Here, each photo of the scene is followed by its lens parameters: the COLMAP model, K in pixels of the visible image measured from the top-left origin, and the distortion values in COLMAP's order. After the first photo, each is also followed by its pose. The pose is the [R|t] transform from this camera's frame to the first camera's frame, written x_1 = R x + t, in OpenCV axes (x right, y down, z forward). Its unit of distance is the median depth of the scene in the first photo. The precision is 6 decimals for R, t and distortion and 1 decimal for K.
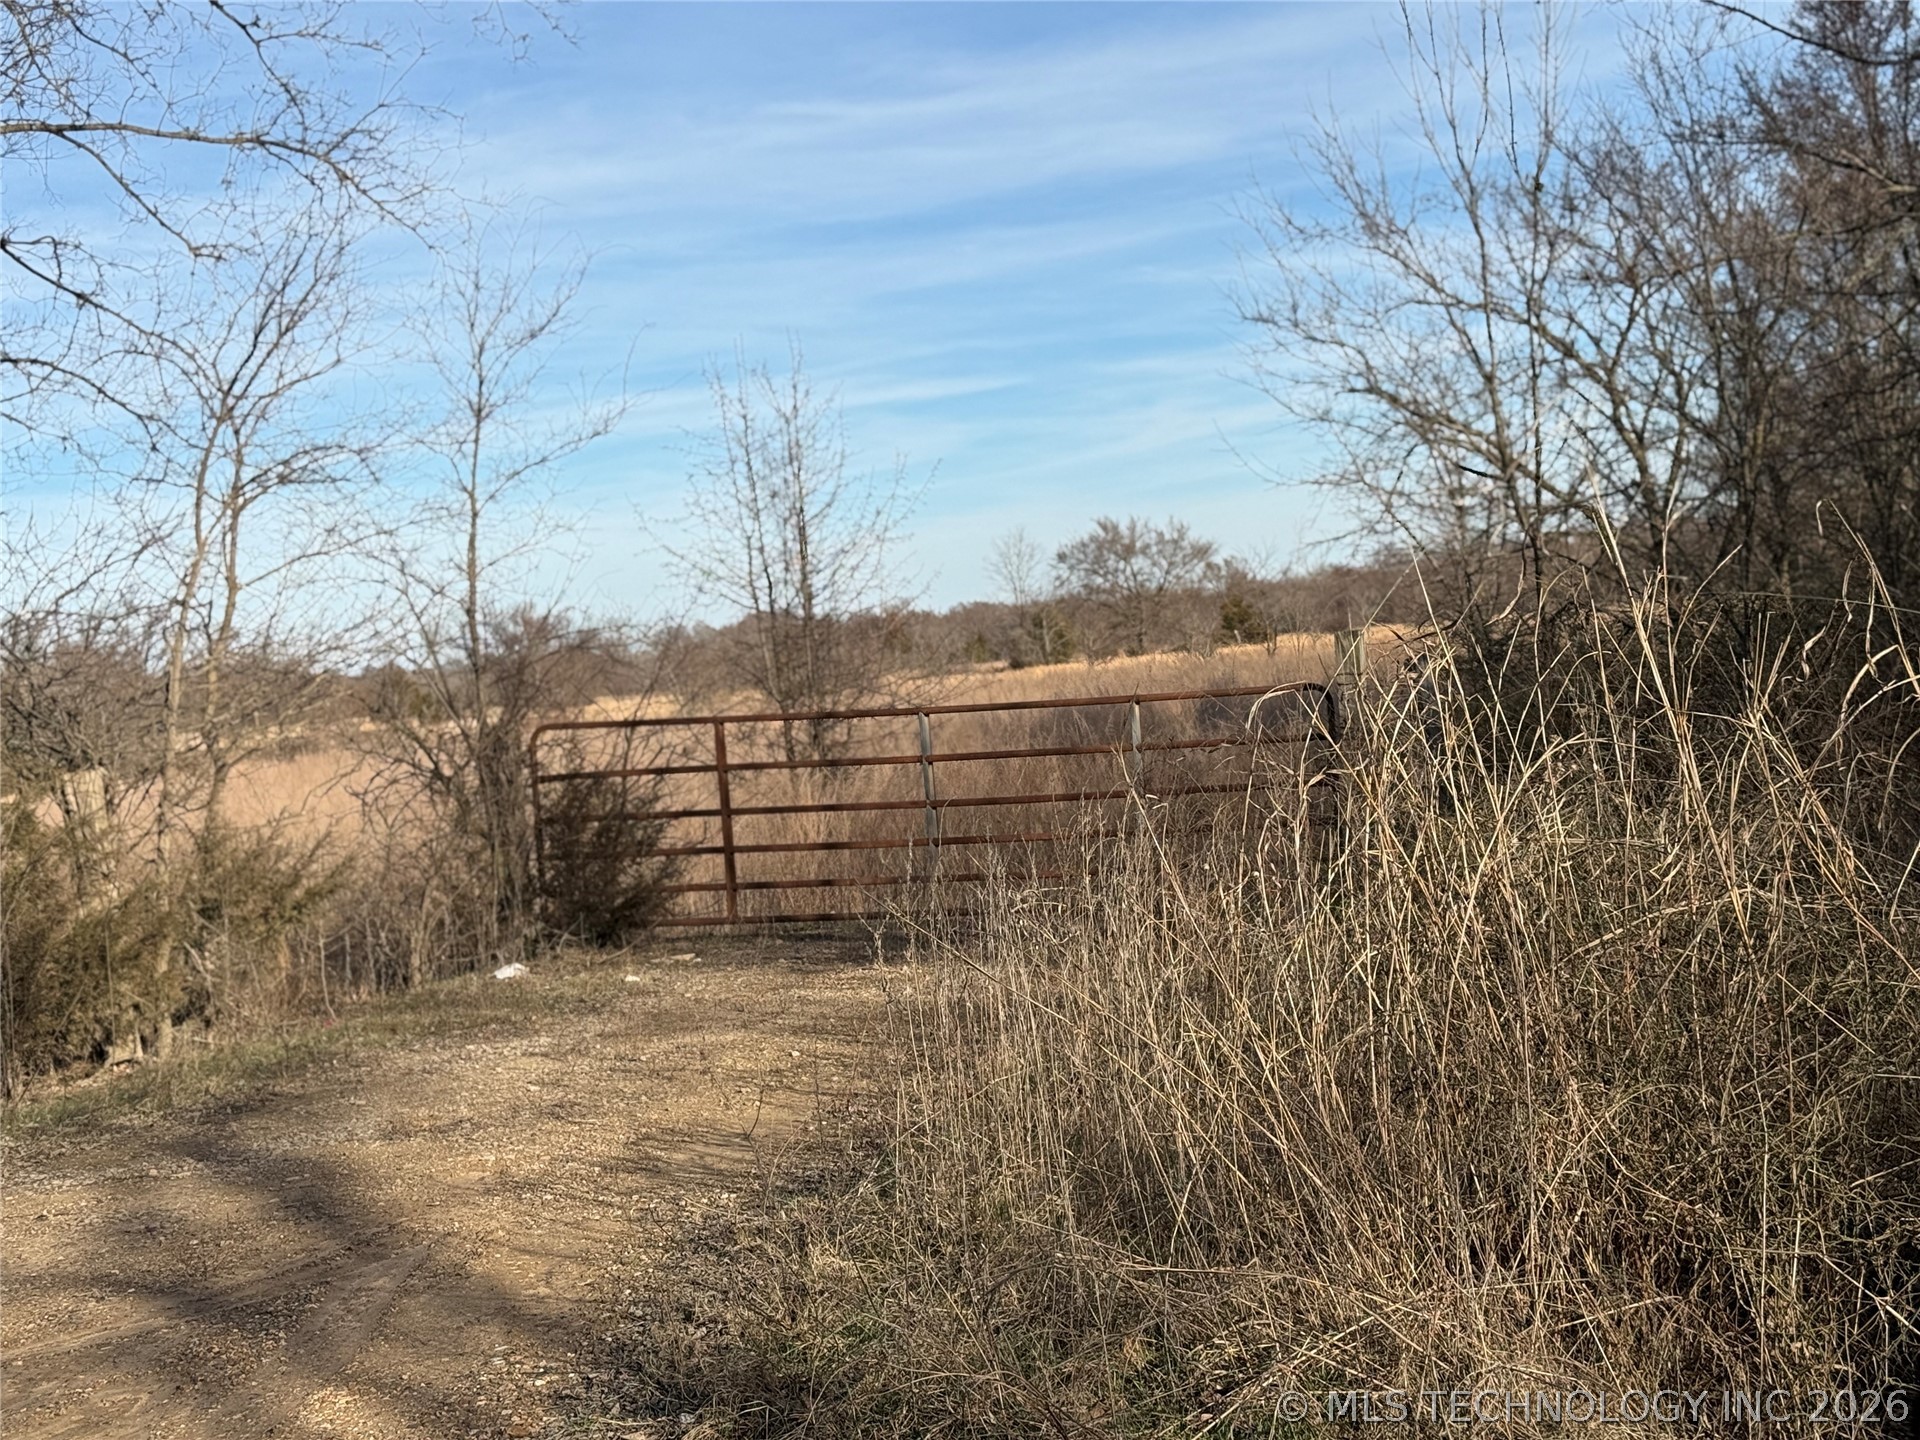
lens RADIAL K [[2817.3, 0, 960.1], [0, 2817.3, 725.9], [0, 0, 1]] dist [0.107571, 0.000000]
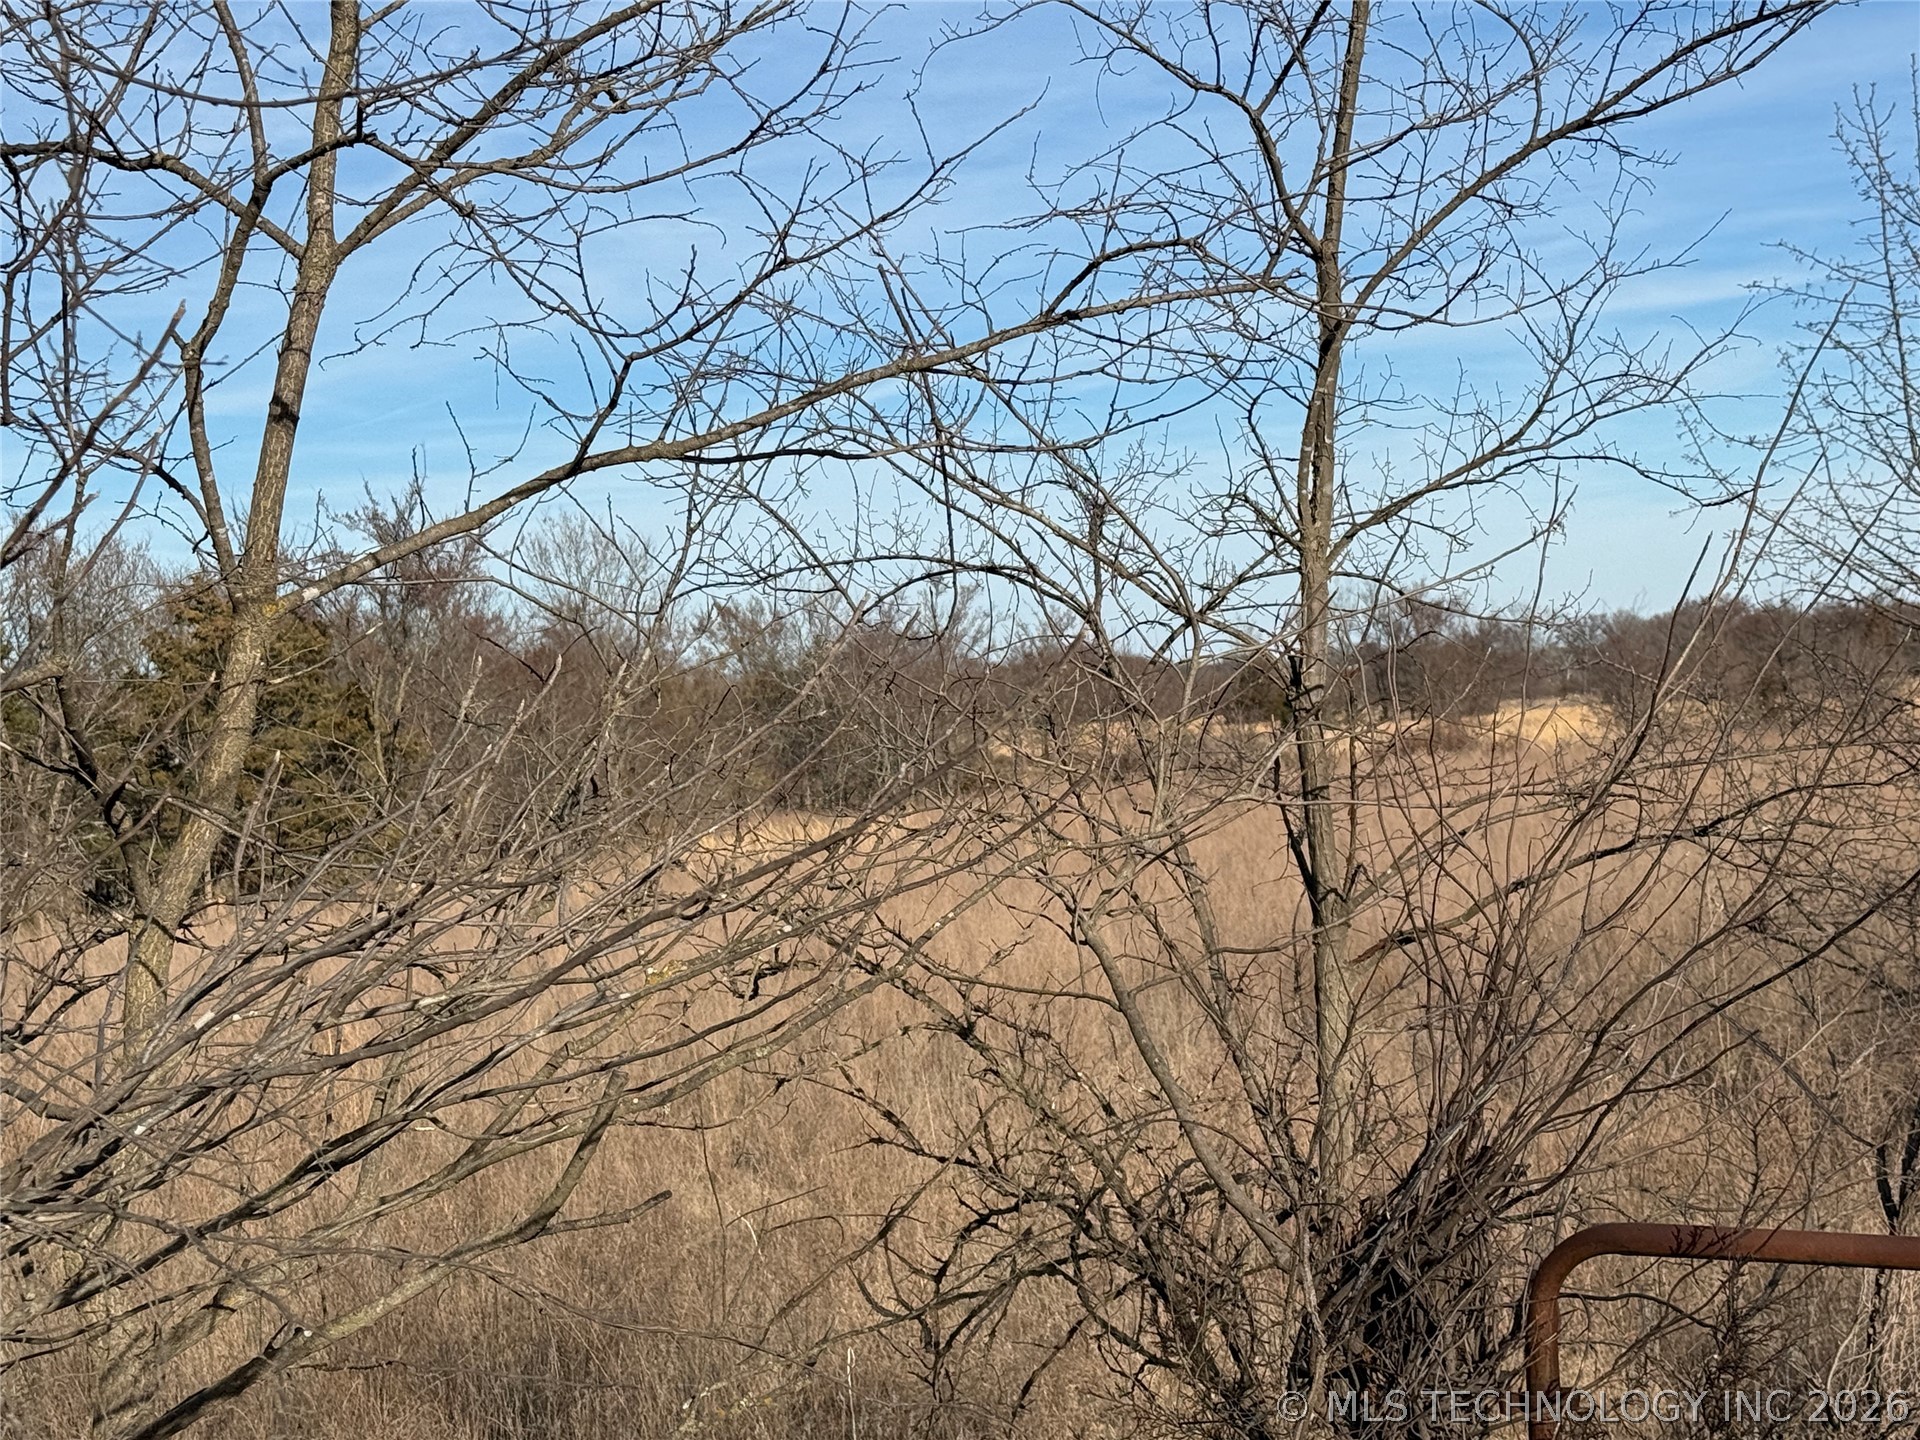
lens RADIAL K [[3313.5, 0, 994.3], [0, 3313.5, 735.1], [0, 0, 1]] dist [0.146427, 0.000000]
pose [[0.961432, 0.034087, -0.272924, -0.121759], [-0.033443, 0.999416, 0.007013, -0.039555], [0.273004, 0.002385, 0.962010, 0.729644]]
